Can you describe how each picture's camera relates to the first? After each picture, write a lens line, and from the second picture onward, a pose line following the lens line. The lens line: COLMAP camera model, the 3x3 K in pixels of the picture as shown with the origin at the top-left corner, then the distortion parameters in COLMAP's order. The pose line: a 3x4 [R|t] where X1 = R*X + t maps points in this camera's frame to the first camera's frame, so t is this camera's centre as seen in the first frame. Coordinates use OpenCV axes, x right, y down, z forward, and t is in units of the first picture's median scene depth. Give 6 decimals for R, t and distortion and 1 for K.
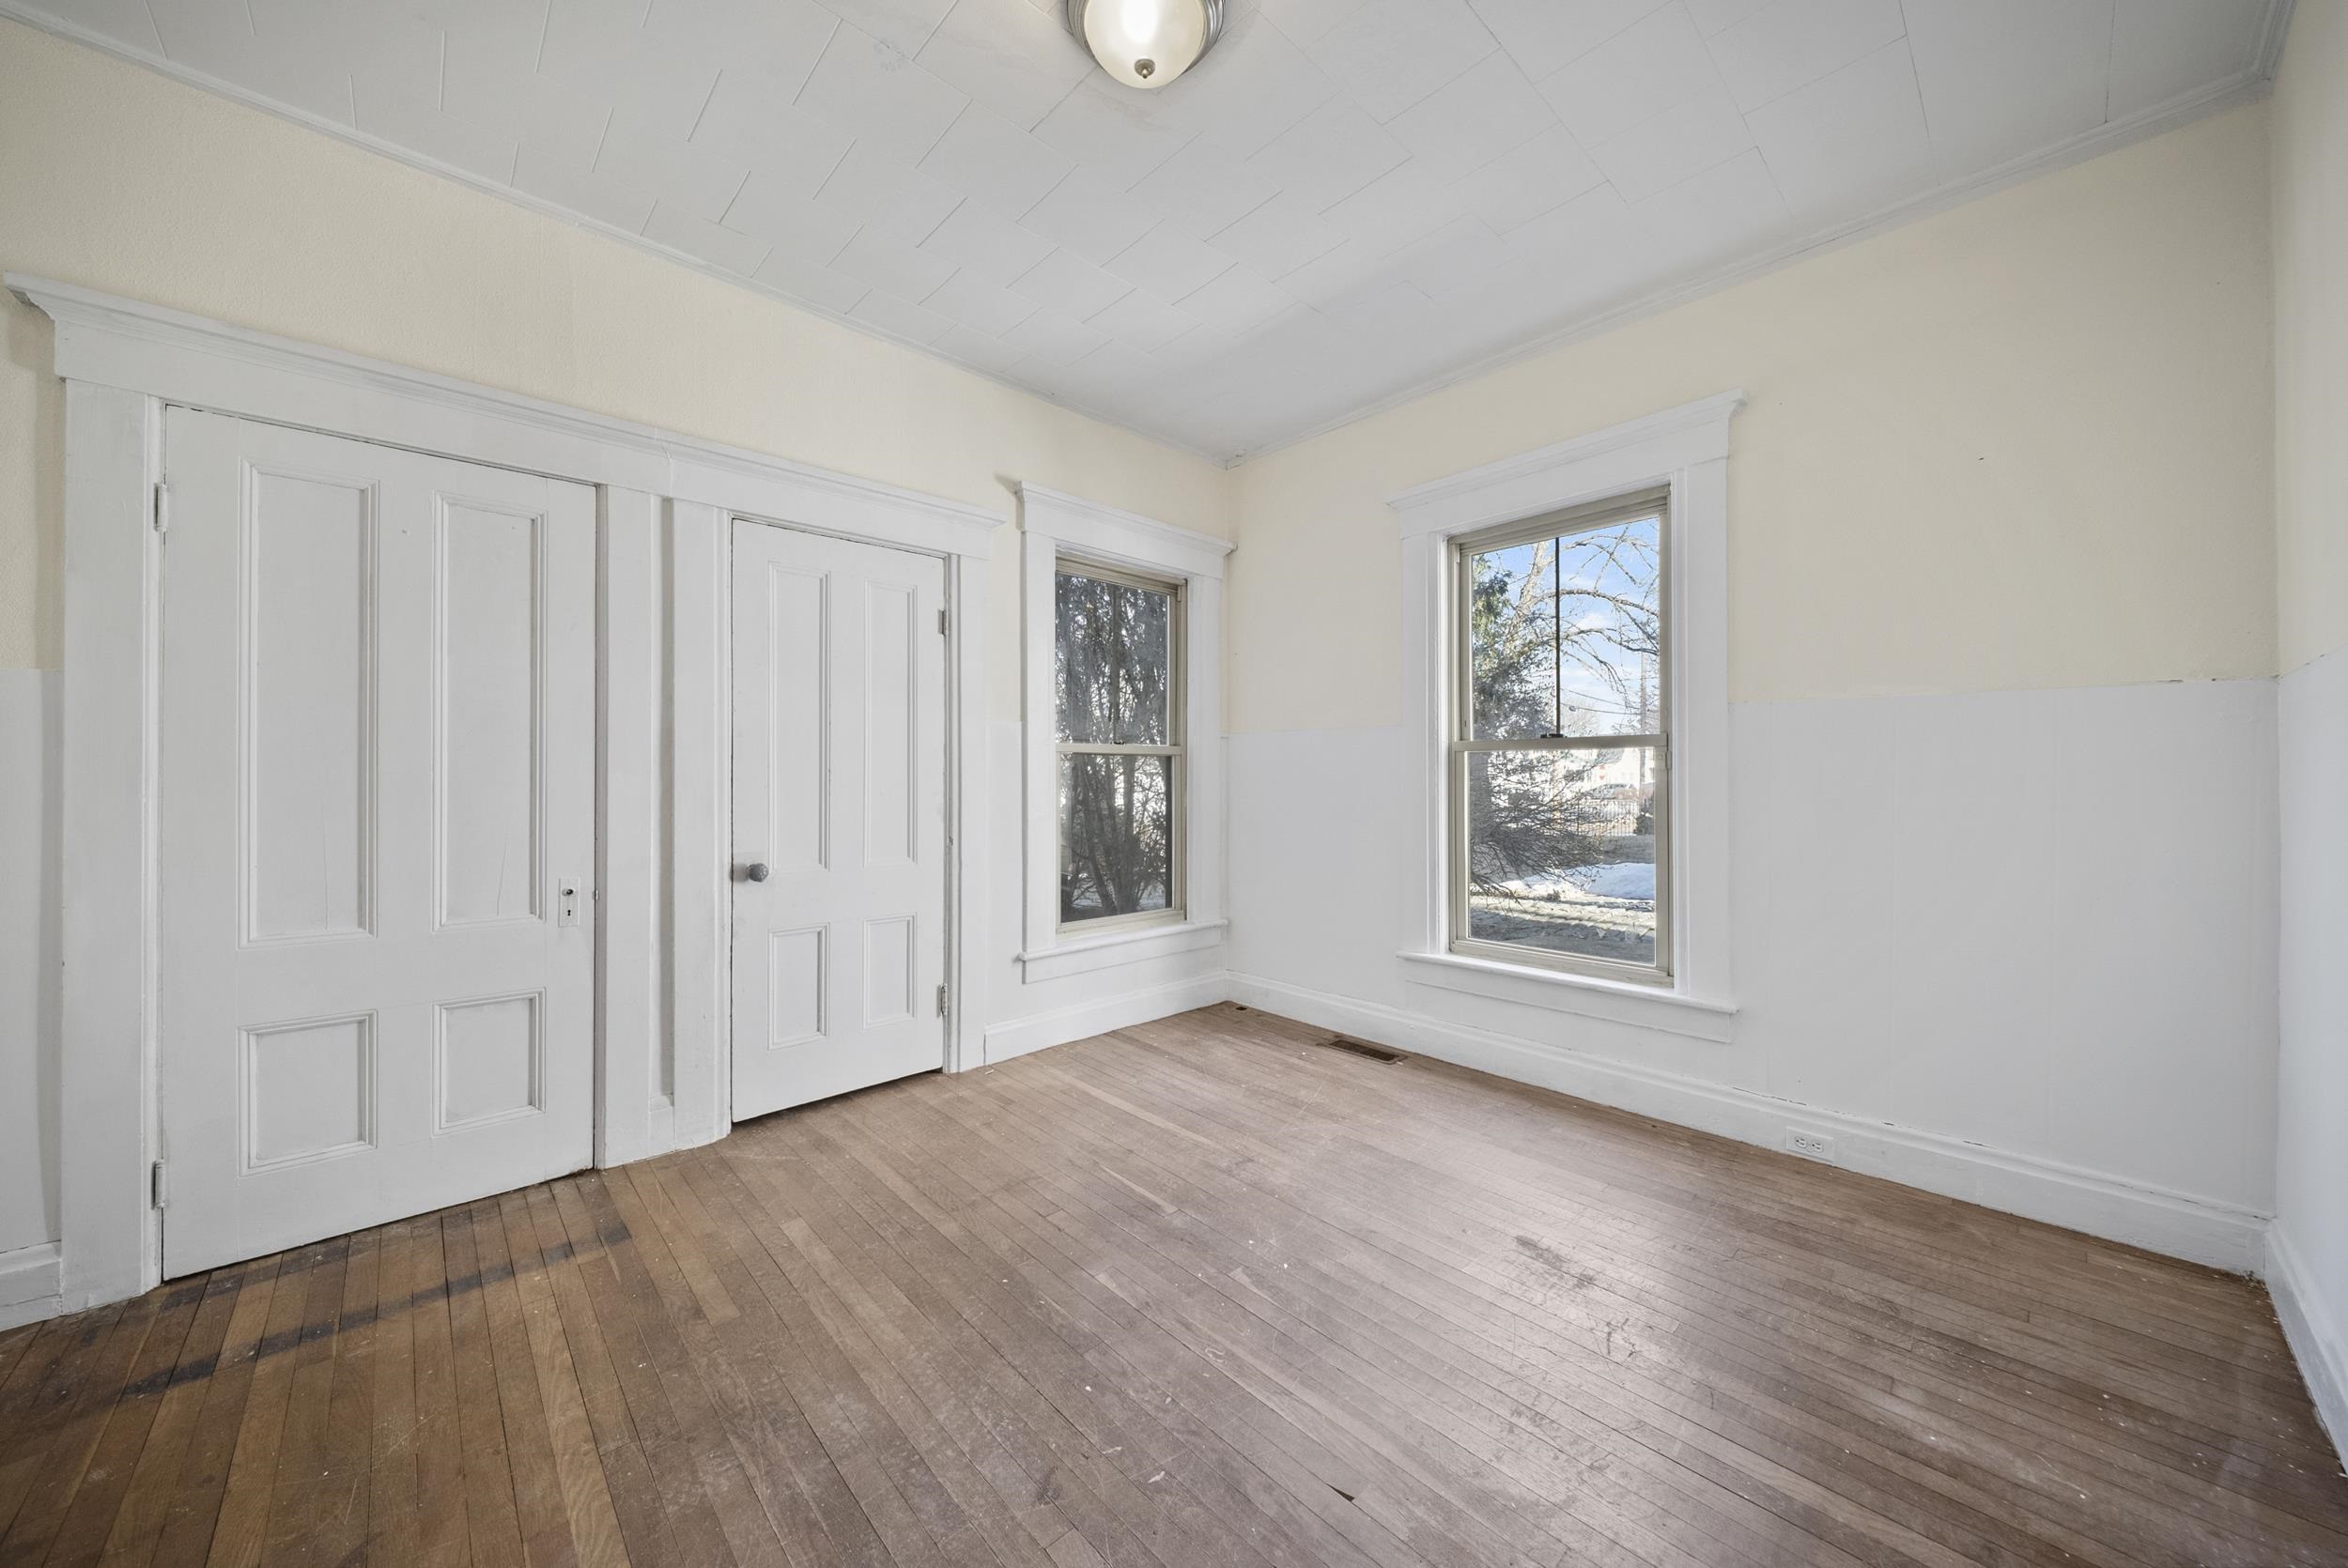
lens RADIAL K [[823.1, 0, 1176.5], [0, 823.1, 776.9], [0, 0, 1]] dist [0.012201, -0.007326]
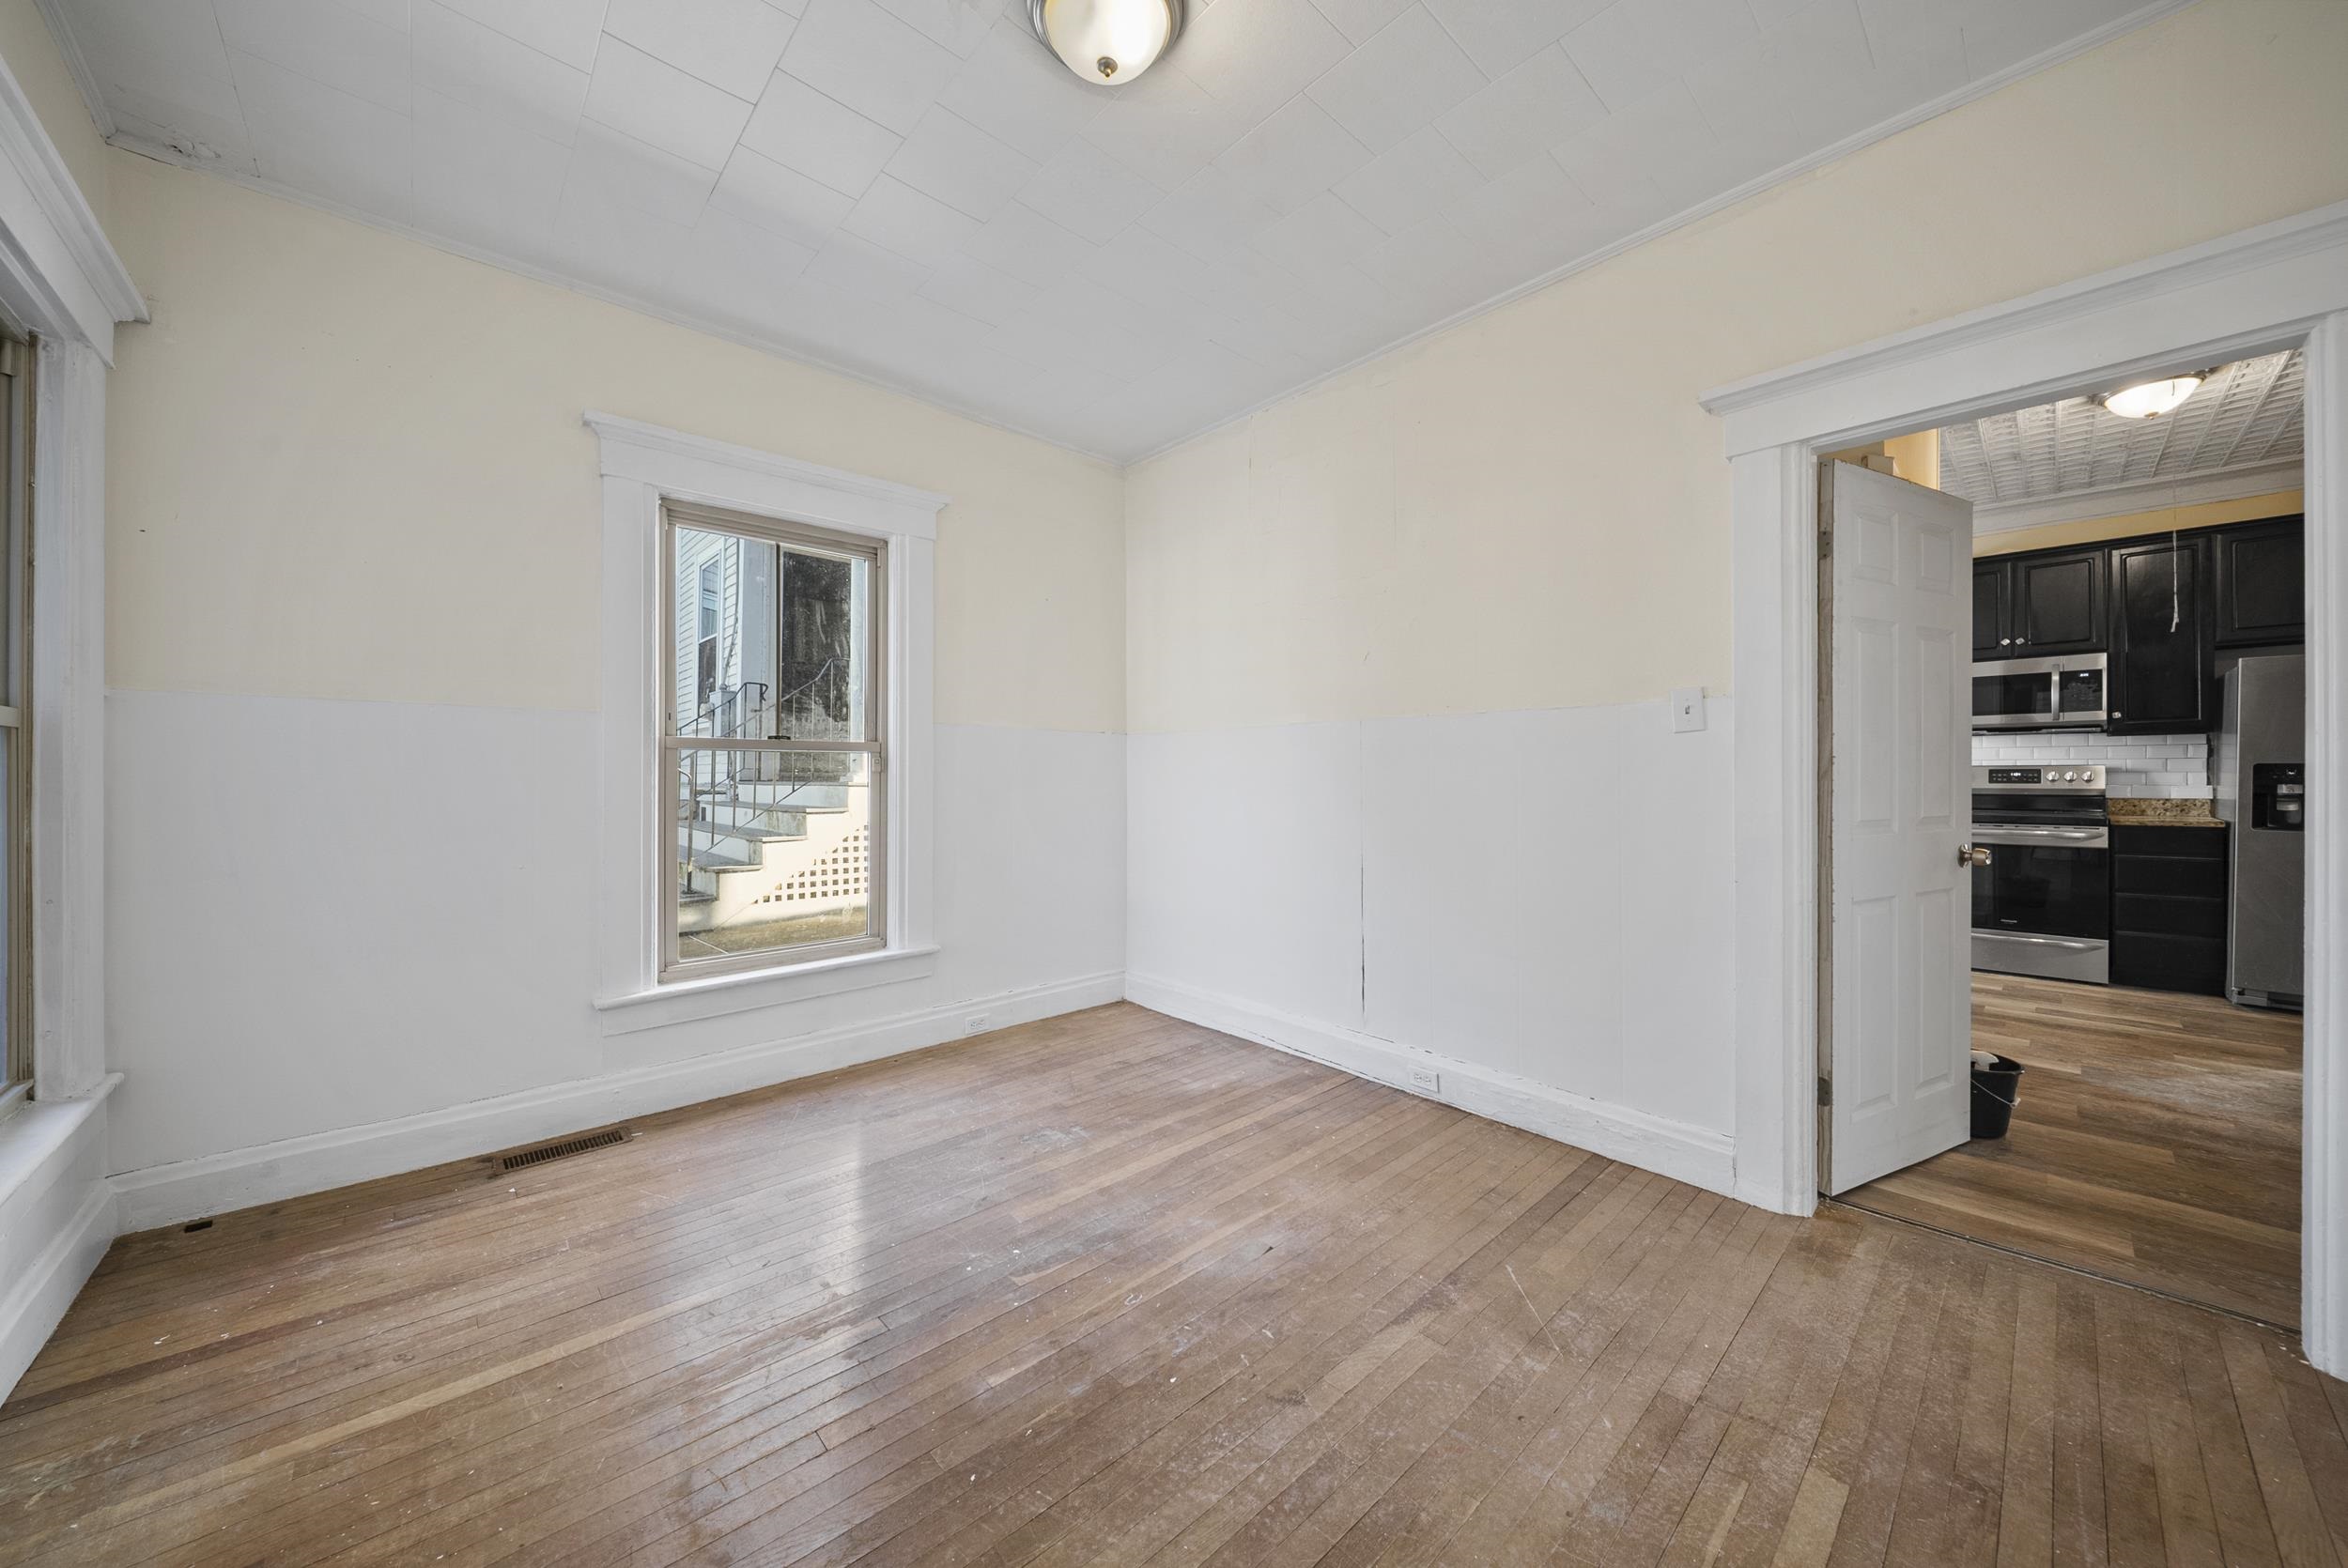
lens RADIAL K [[823.1, 0, 1176.5], [0, 823.1, 776.9], [0, 0, 1]] dist [0.012201, -0.007326]
pose [[0.006429, -0.000507, 0.999979, -0.643110], [0.001378, 0.999999, 0.000498, -0.001165], [-0.999978, 0.001375, 0.006429, 0.566480]]
